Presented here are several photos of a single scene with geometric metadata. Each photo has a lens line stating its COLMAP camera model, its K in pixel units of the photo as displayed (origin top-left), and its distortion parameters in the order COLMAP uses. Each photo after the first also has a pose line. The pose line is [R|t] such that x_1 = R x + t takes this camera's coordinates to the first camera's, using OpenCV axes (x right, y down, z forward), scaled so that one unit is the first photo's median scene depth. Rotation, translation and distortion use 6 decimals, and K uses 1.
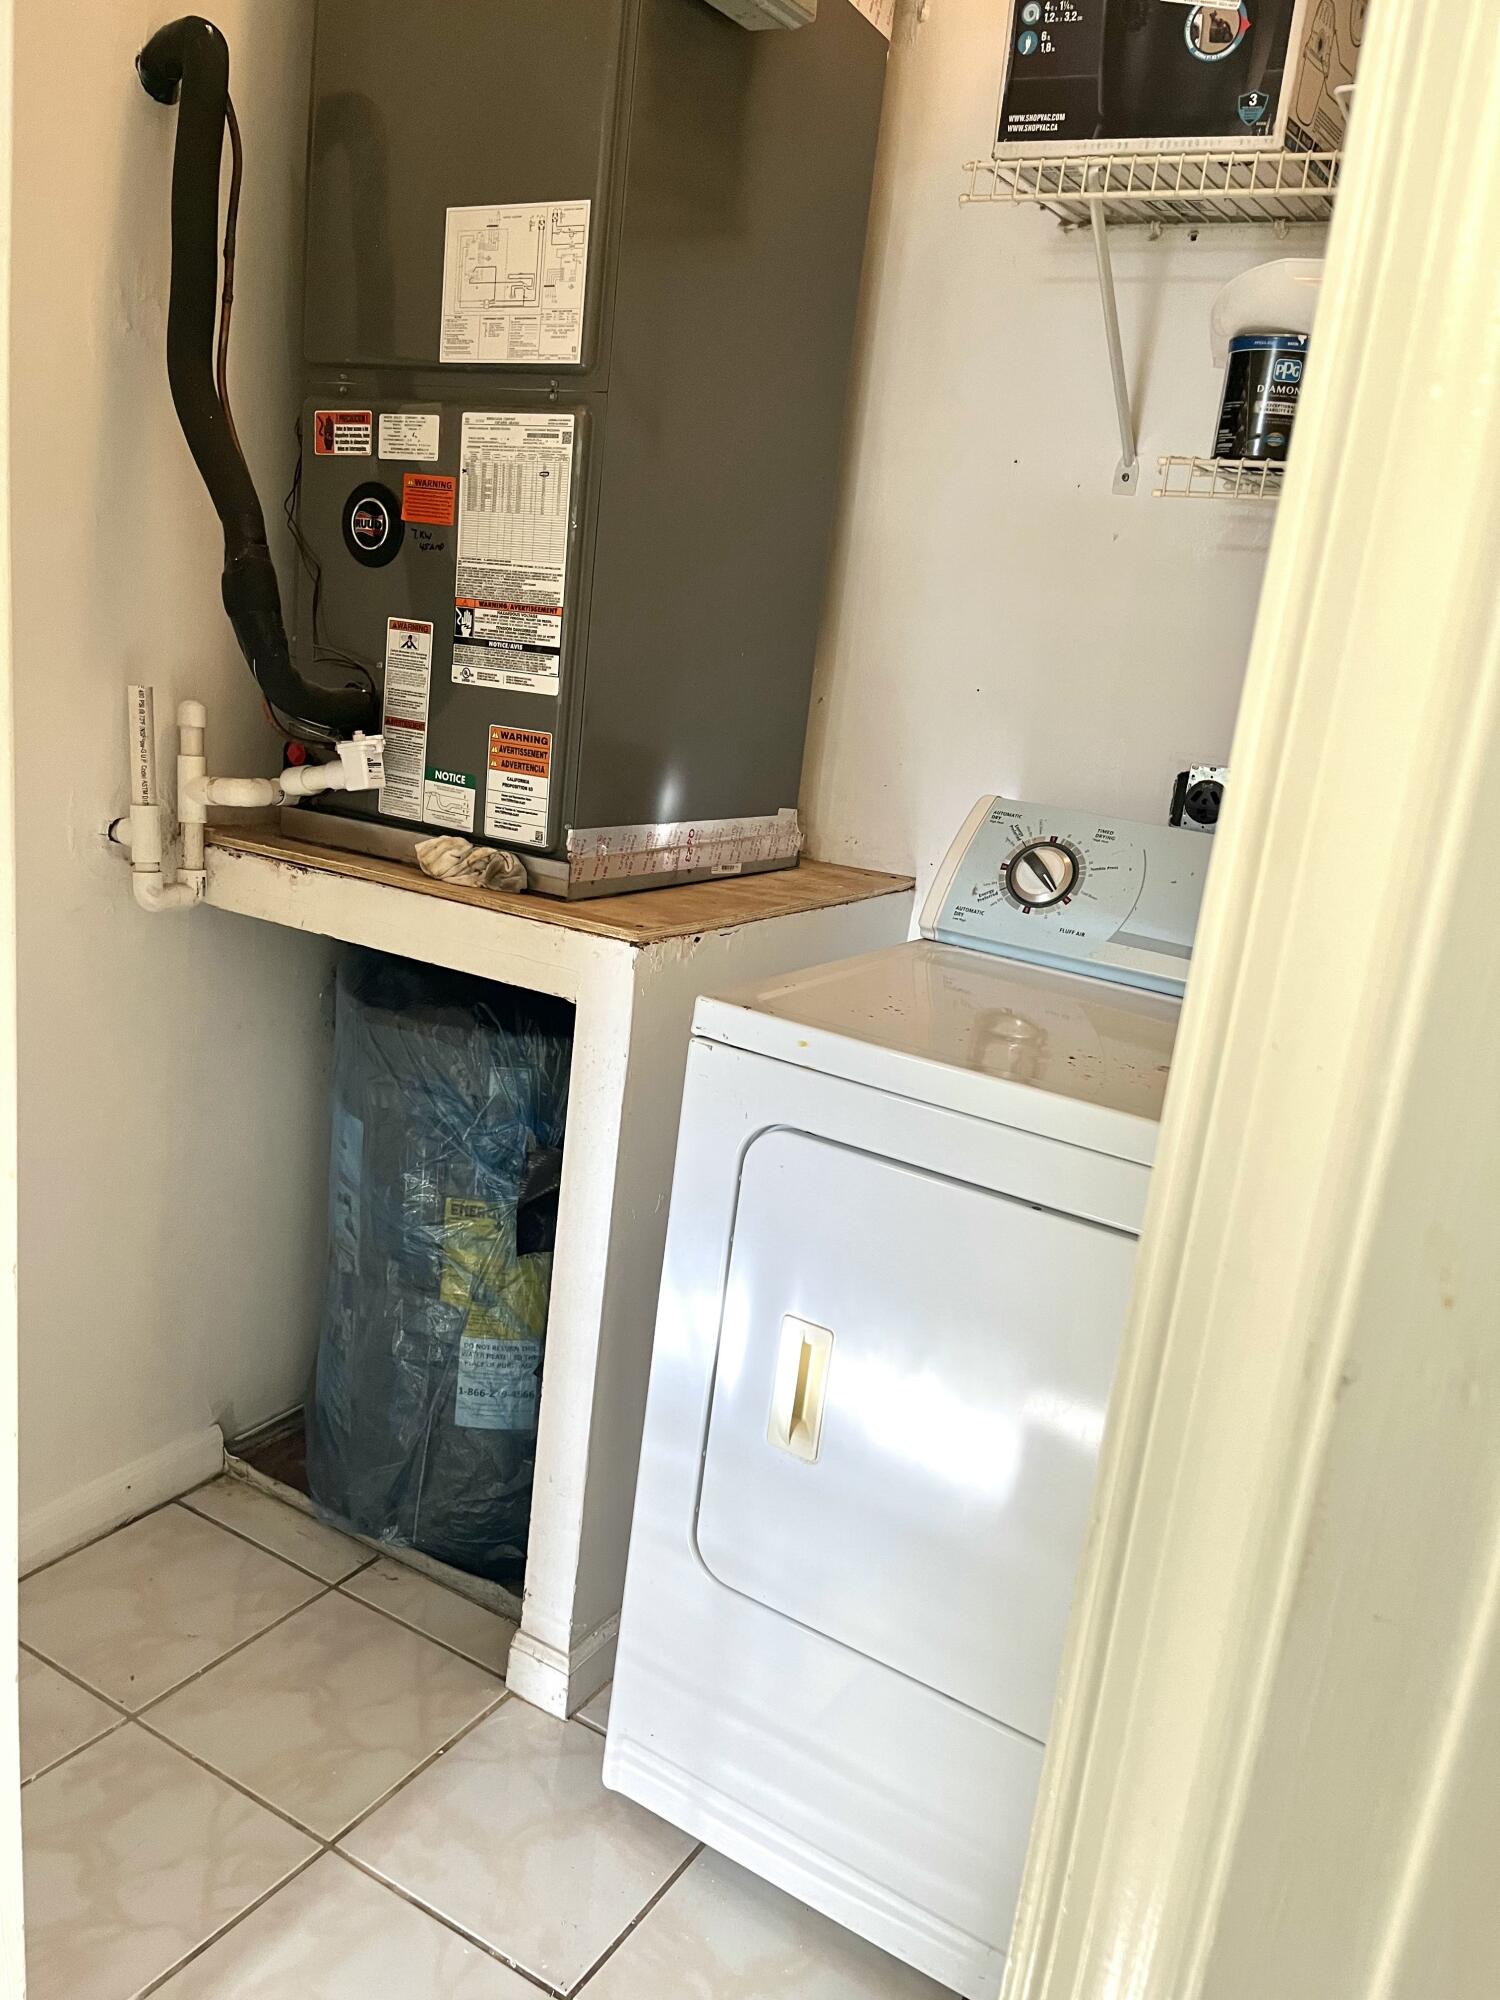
lens RADIAL K [[1513.8, 0, 748.2], [0, 1513.8, 1008.4], [0, 0, 1]] dist [0.036588, -0.000338]
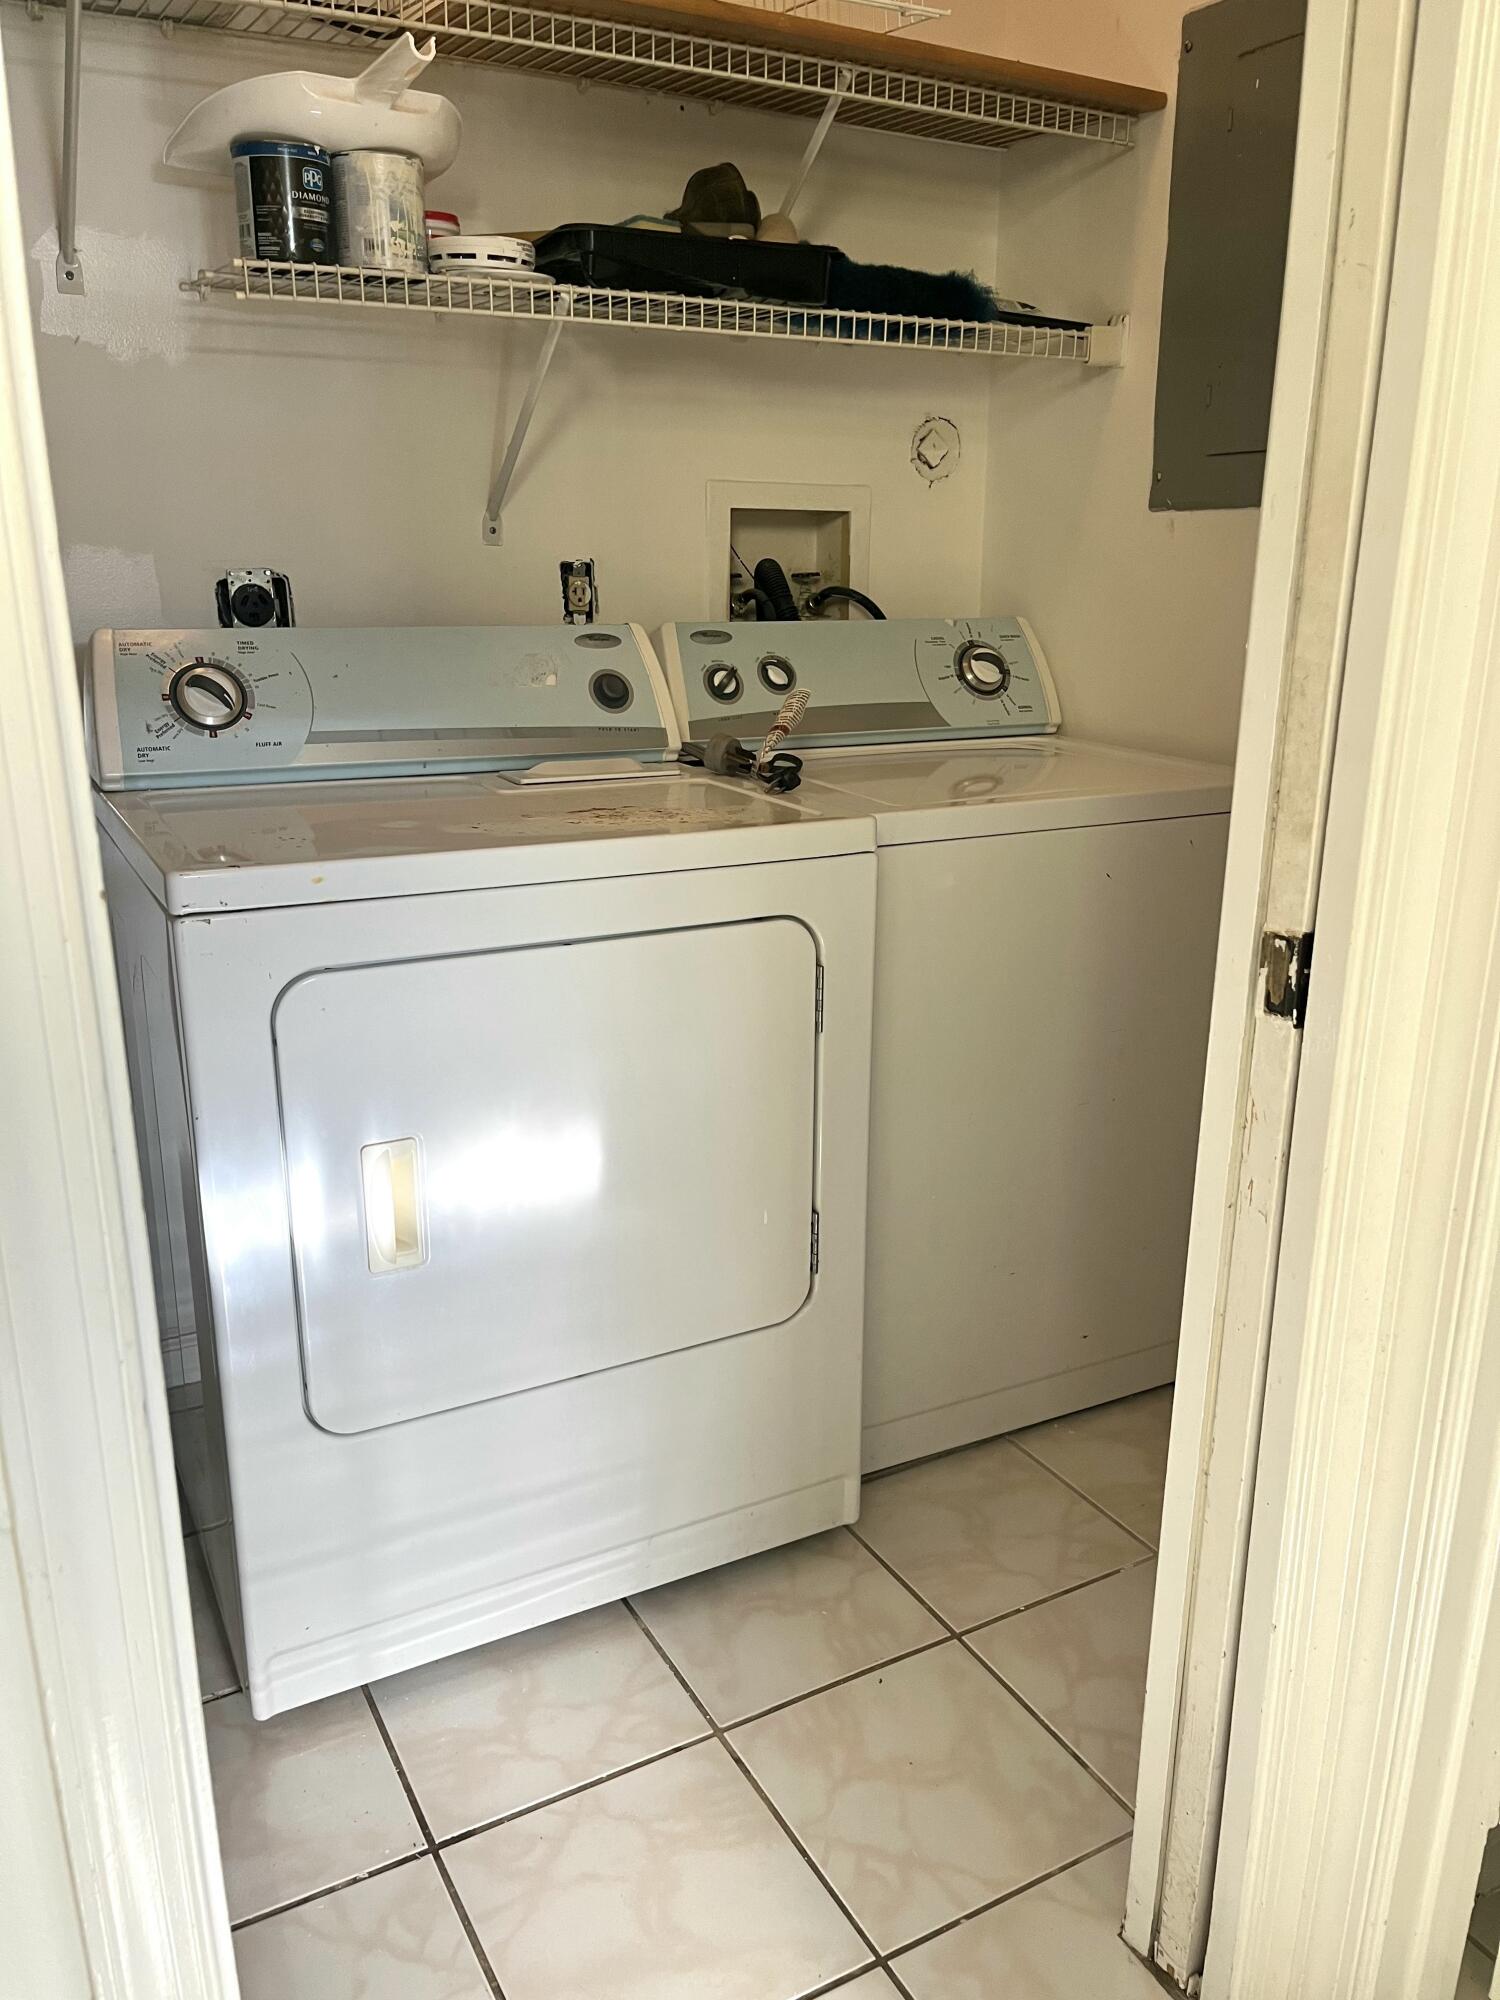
lens RADIAL K [[1513.8, 0, 749.3], [0, 1513.8, 1000.8], [0, 0, 1]] dist [0.036588, -0.000338]
pose [[0.497253, -0.353126, 0.792491, -0.497838], [0.261639, 0.931932, 0.251093, -0.061427], [-0.827215, 0.082490, 0.555797, 0.173049]]
